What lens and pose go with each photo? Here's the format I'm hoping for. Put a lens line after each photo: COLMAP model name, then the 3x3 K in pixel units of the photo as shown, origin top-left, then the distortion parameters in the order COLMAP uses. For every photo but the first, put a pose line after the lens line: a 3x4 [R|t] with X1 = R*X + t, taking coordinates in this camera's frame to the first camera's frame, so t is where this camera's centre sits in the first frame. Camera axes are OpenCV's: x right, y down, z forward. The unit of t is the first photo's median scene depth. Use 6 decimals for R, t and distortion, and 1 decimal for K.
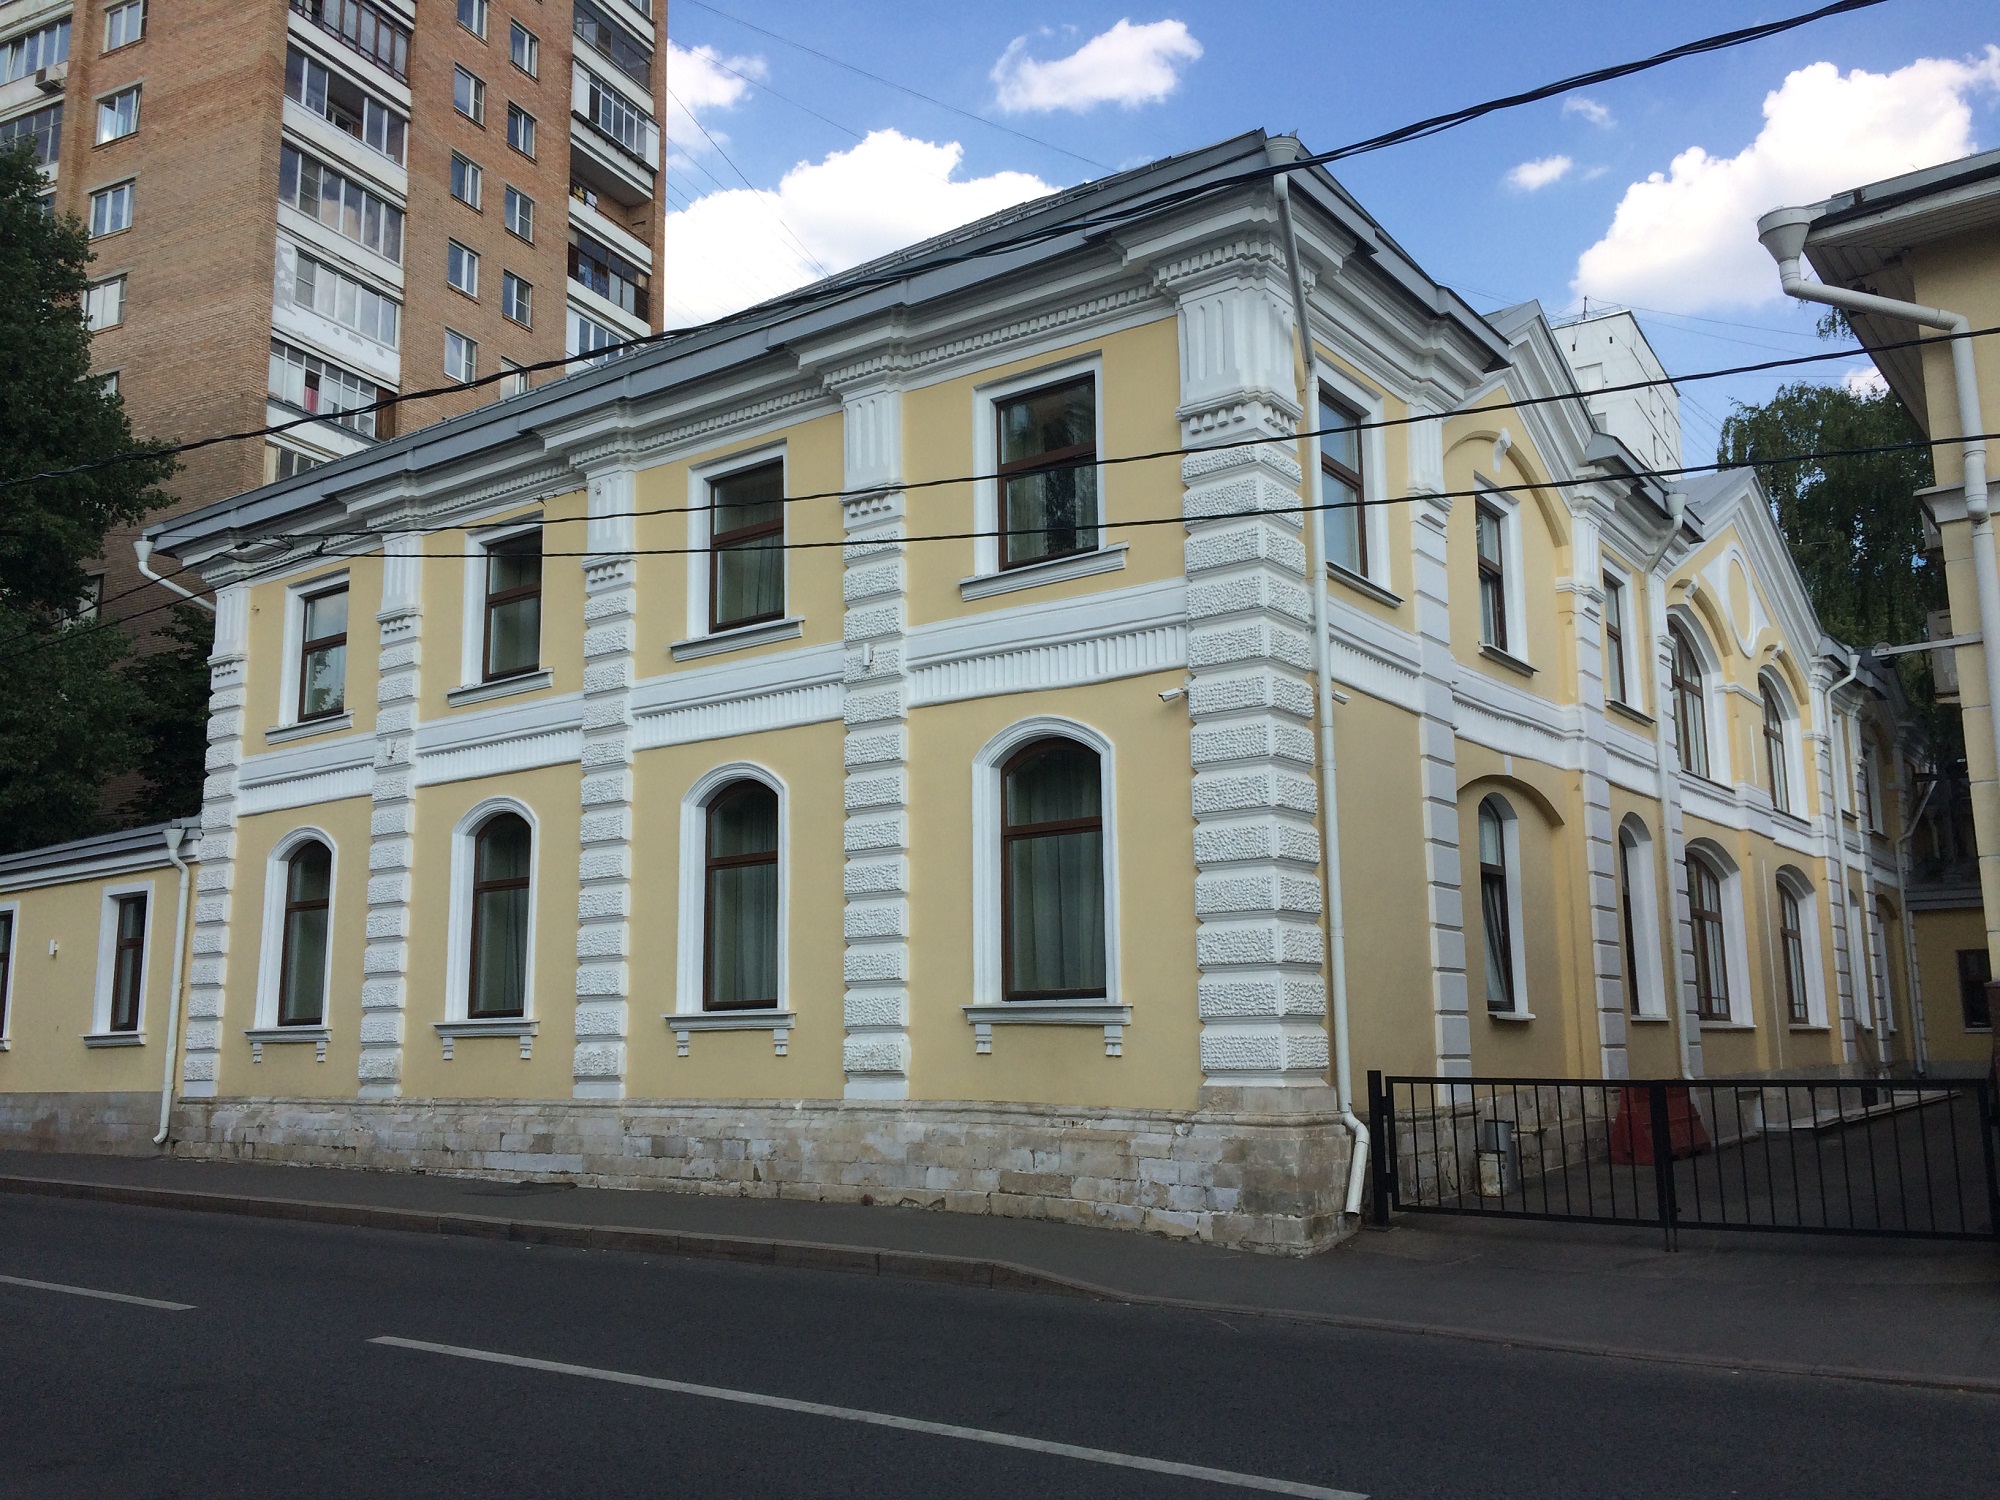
lens RADIAL K [[1741.3, 0, 980.9], [0, 1741.3, 727.2], [0, 0, 1]] dist [0.088891, -0.122379]
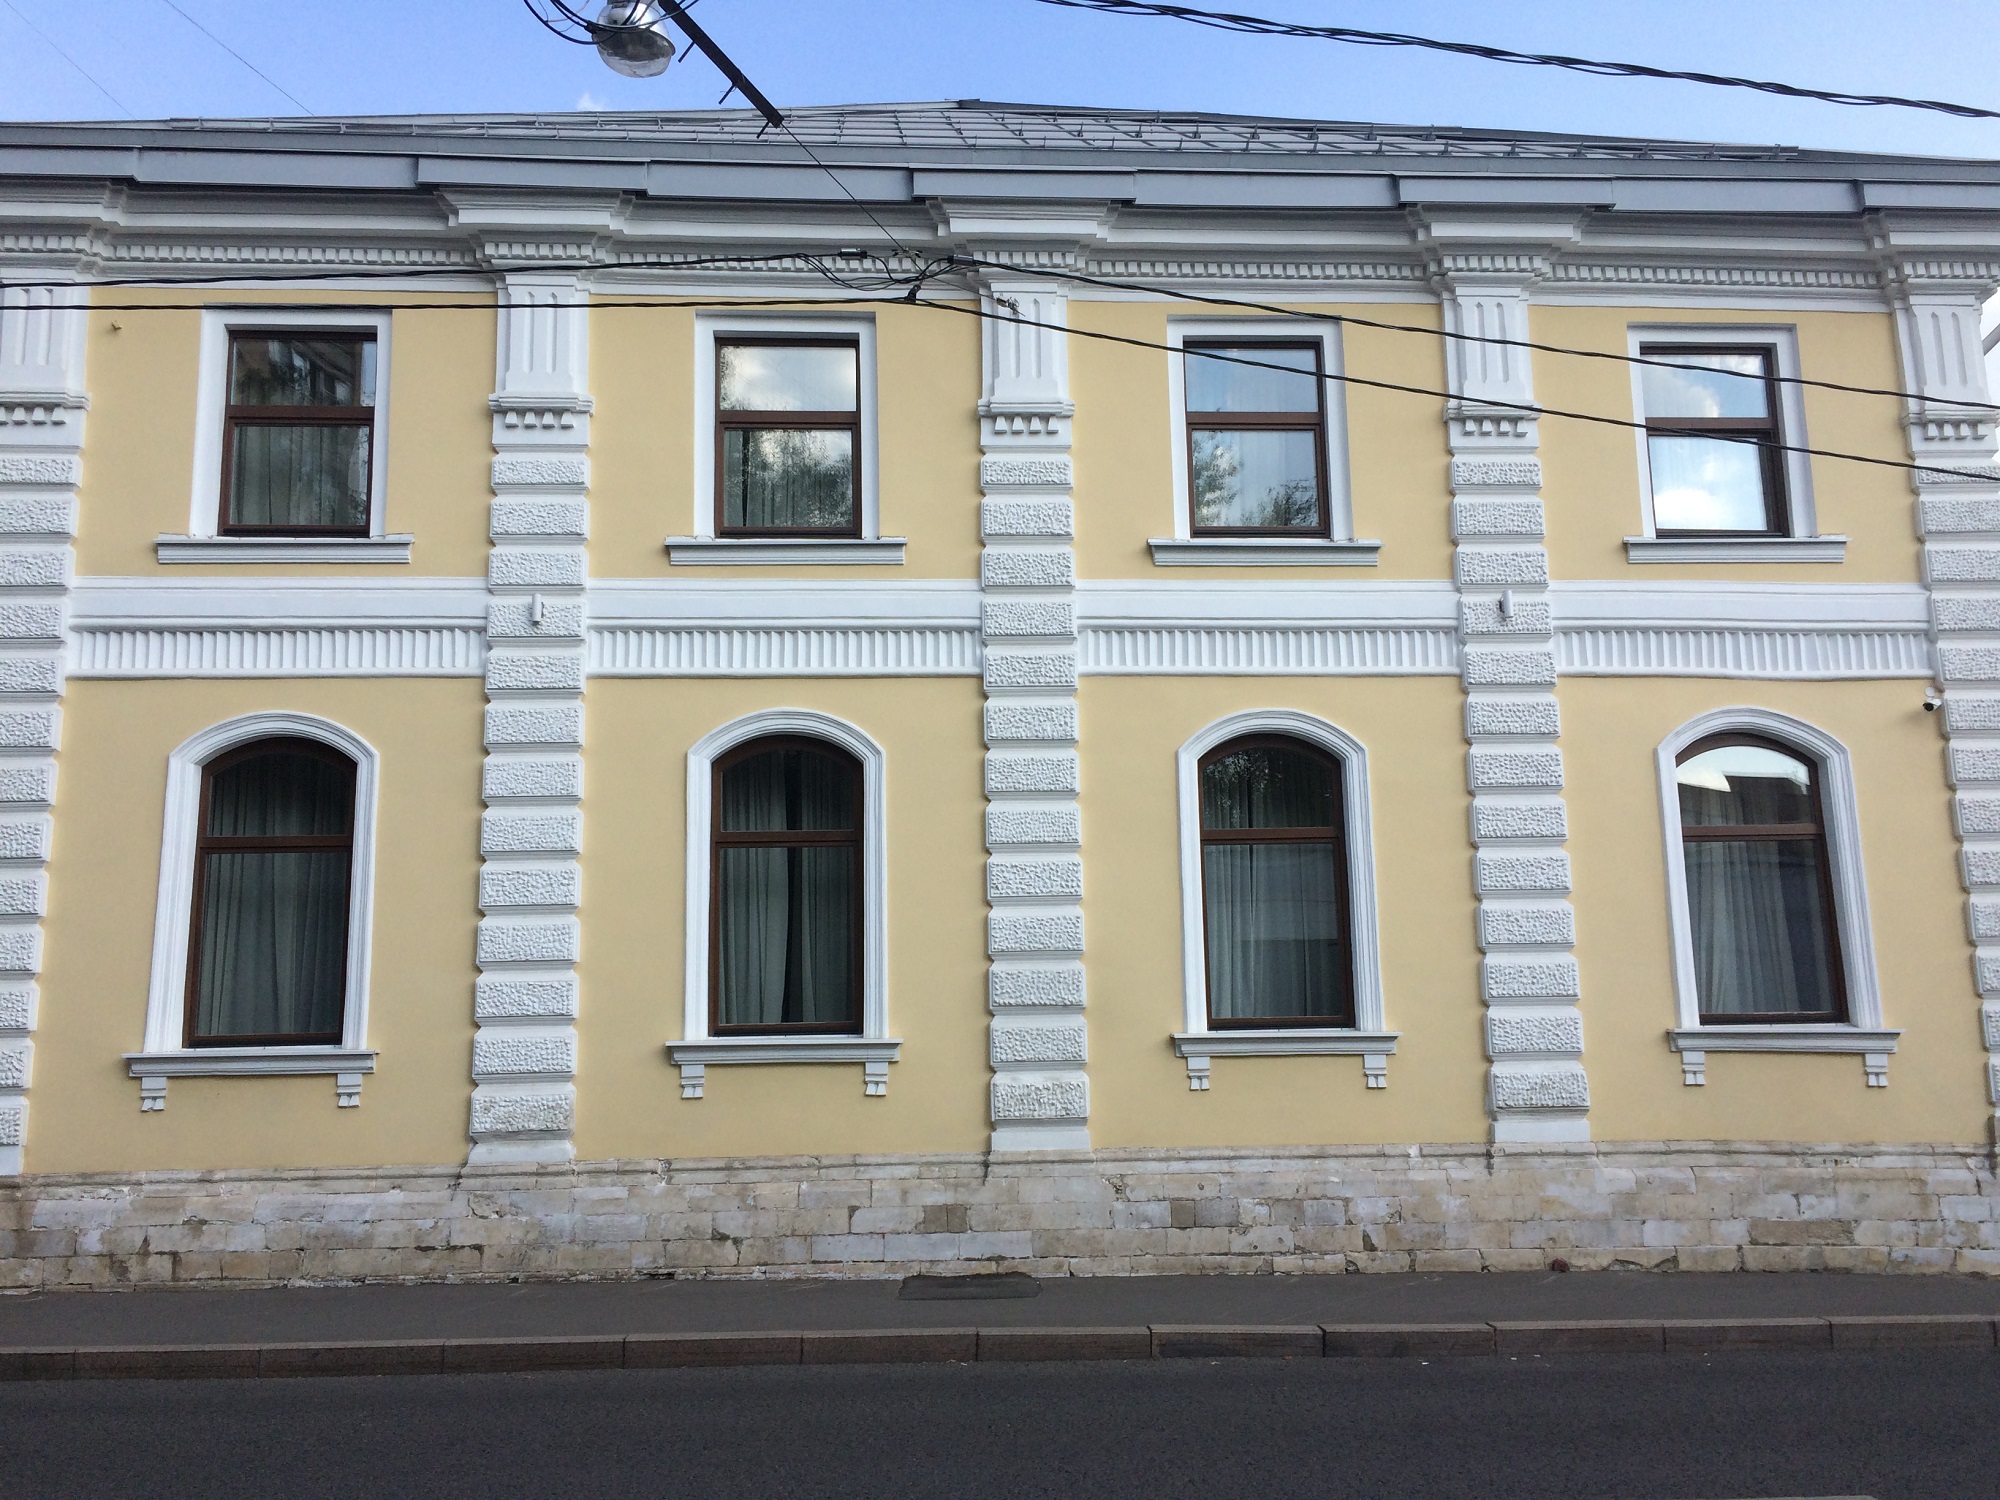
lens RADIAL K [[1741.3, 0, 1011.7], [0, 1741.3, 742.7], [0, 0, 1]] dist [0.088891, -0.122379]
pose [[0.755145, 0.120358, 0.644415, -0.733940], [-0.111131, 0.992277, -0.055102, 0.091208], [-0.646070, -0.030005, 0.762688, 0.488707]]
